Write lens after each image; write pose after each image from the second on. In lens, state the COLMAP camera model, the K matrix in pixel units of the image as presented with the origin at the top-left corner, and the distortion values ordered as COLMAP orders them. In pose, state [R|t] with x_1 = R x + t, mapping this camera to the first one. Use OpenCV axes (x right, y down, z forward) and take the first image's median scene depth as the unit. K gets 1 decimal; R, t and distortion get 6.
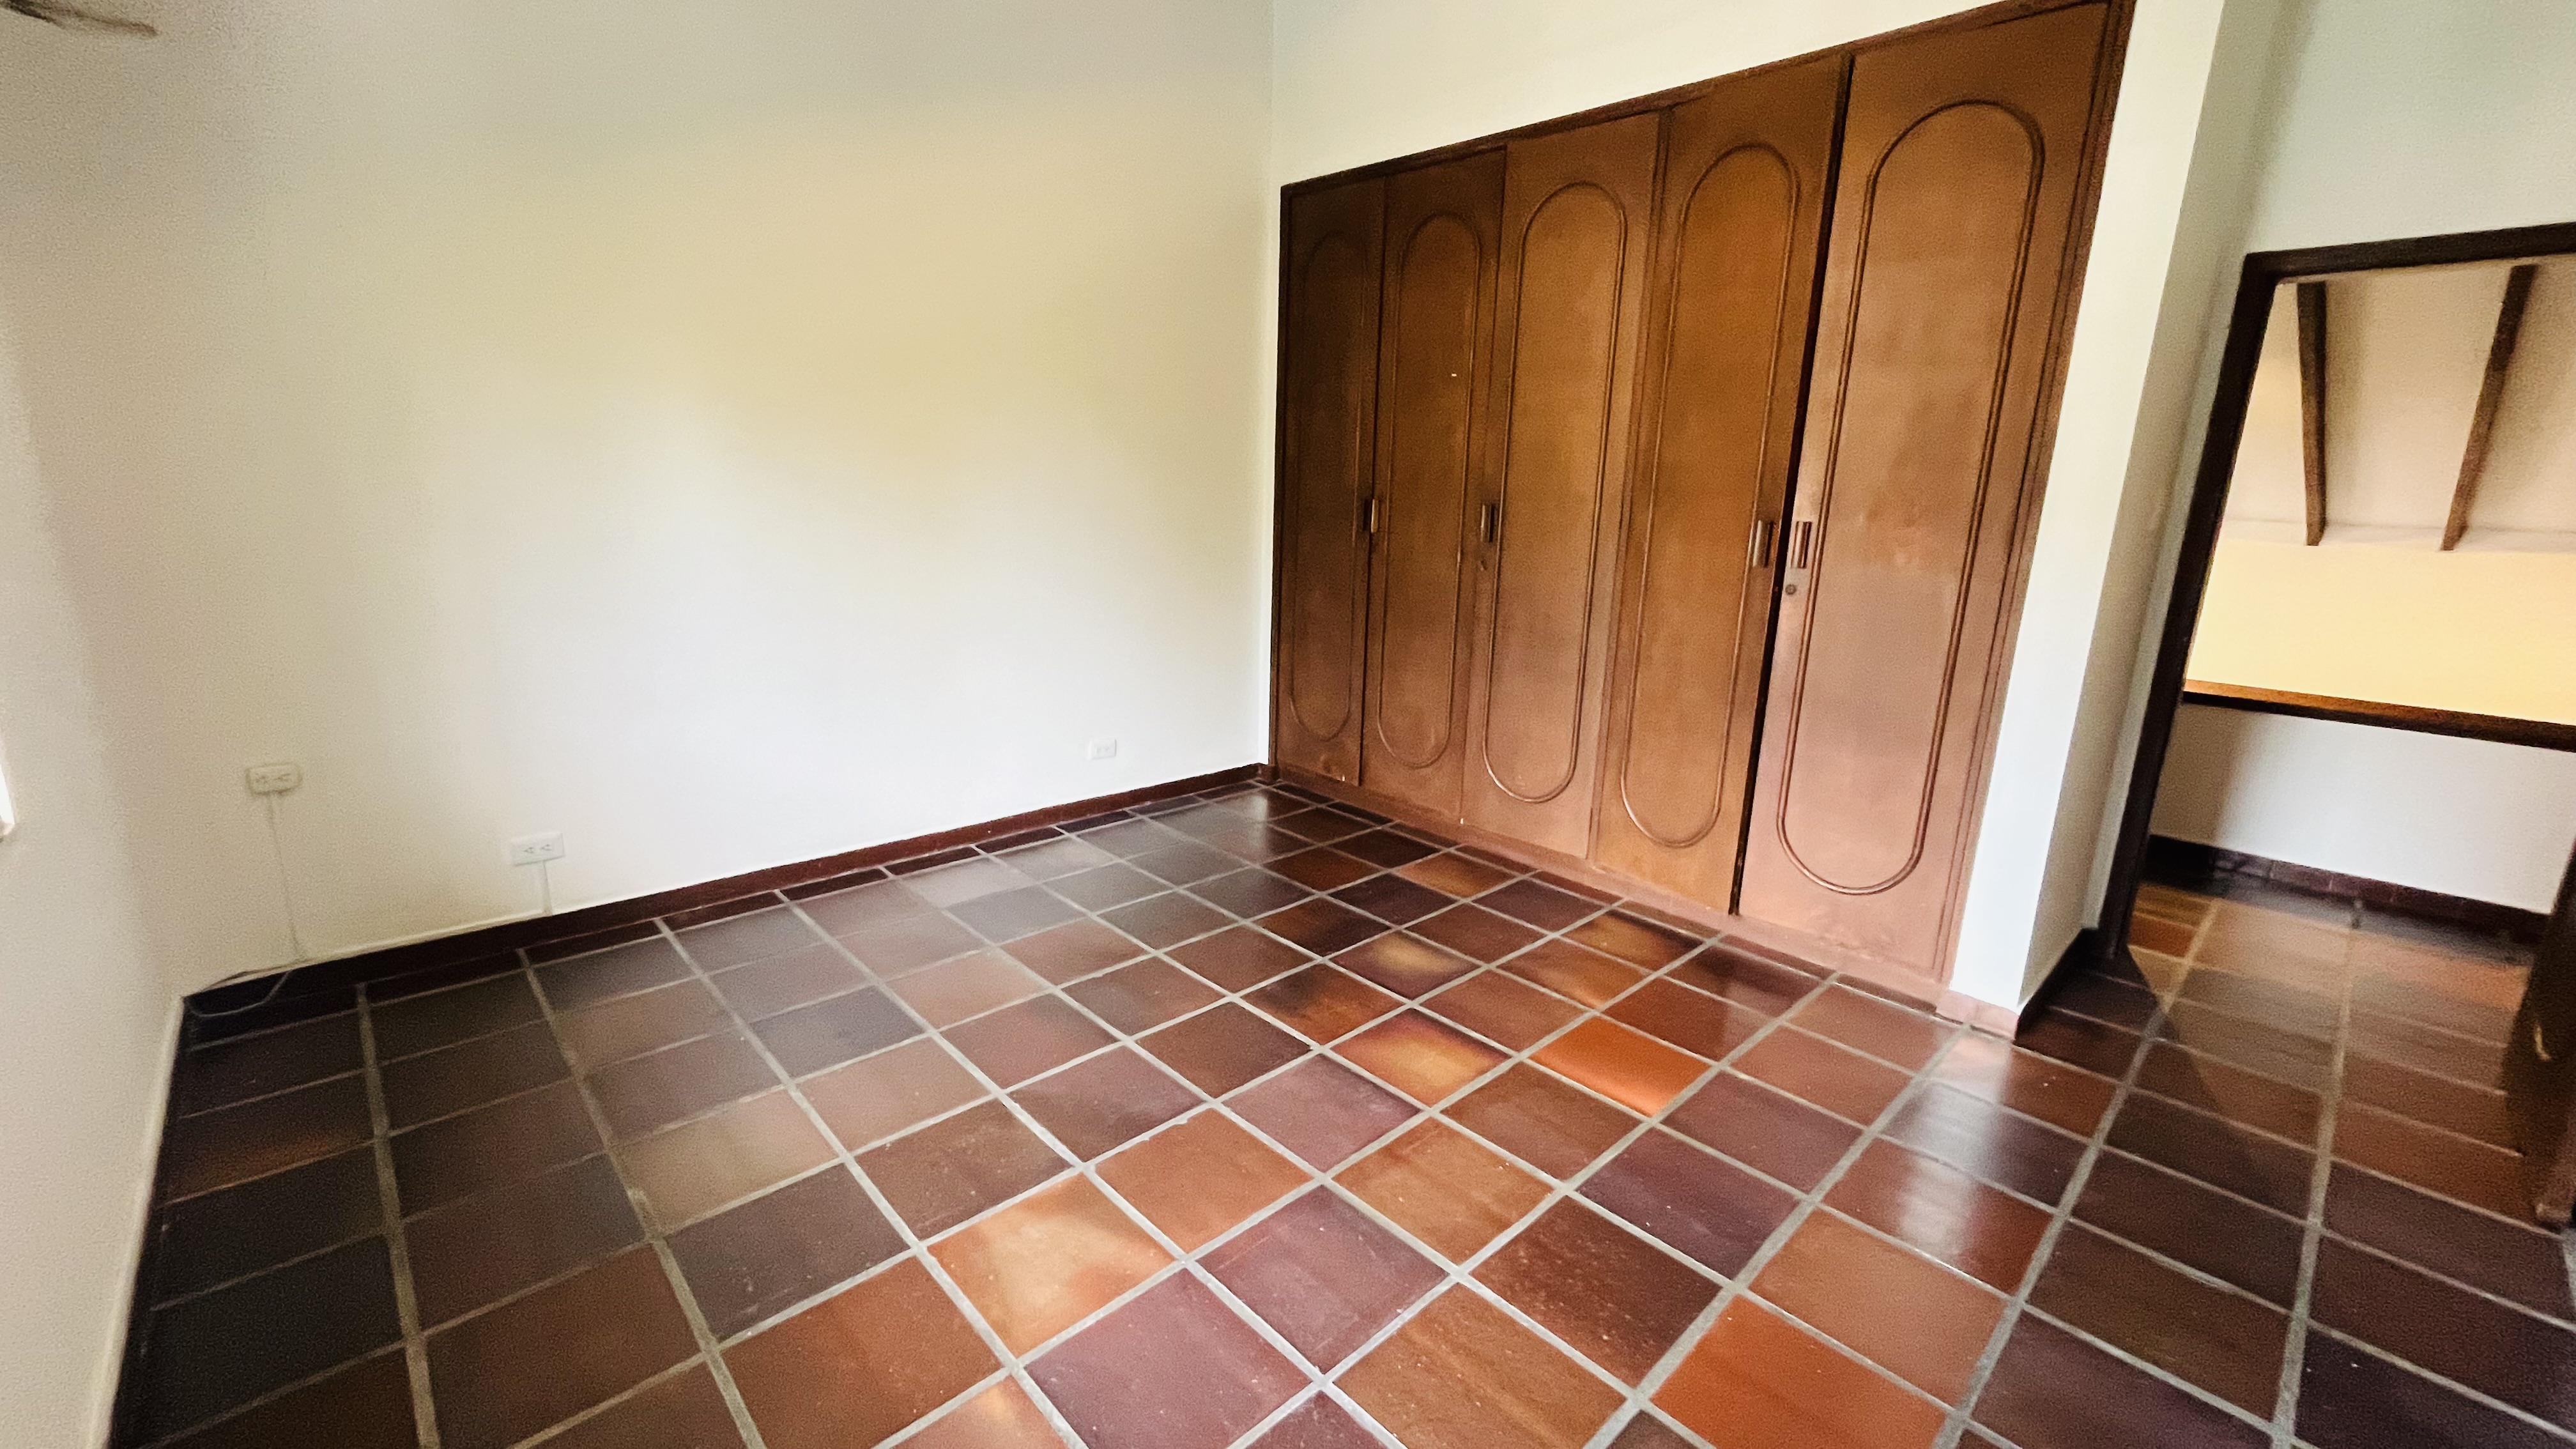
lens RADIAL K [[1039.2, 0, 1306.9], [0, 1039.2, 724.1], [0, 0, 1]] dist [-0.004130, 0.000118]
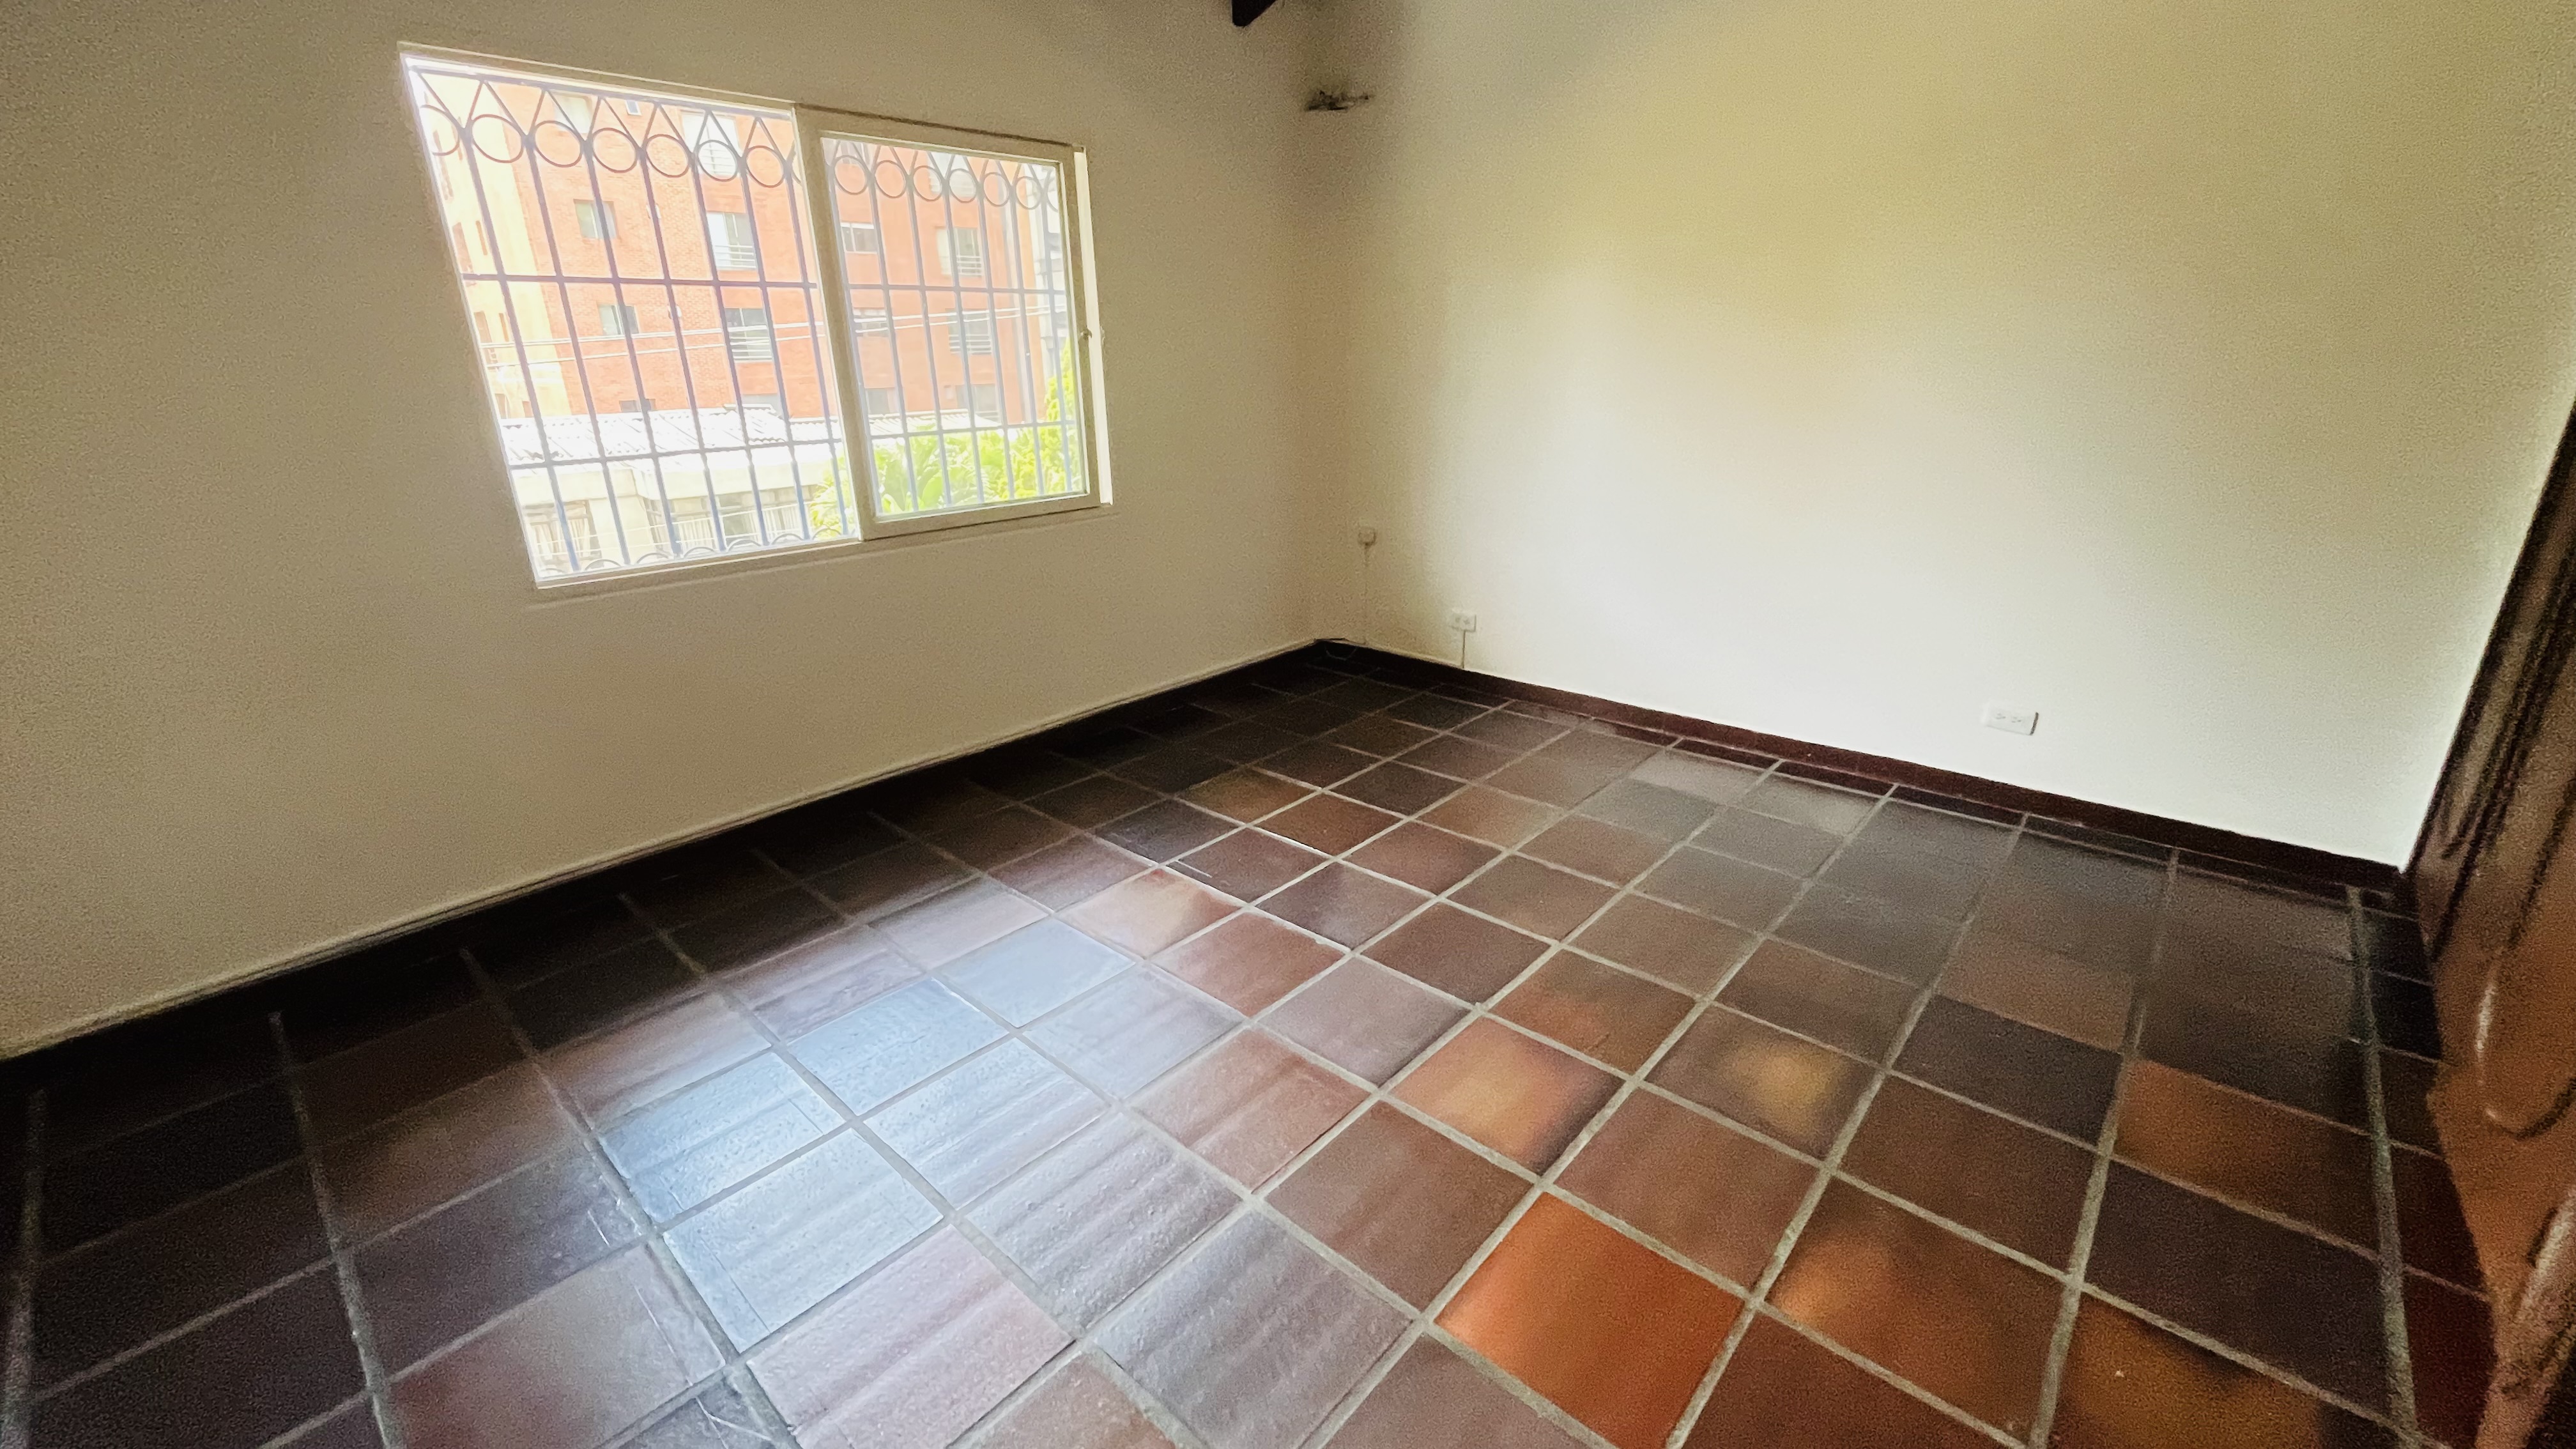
lens RADIAL K [[1039.2, 0, 1300.7], [0, 1039.2, 713.5], [0, 0, 1]] dist [-0.004130, 0.000118]
pose [[0.080547, 0.303603, -0.949388, 0.555068], [-0.205672, 0.937047, 0.282207, -0.102534], [0.975300, 0.172532, 0.137919, 0.501057]]
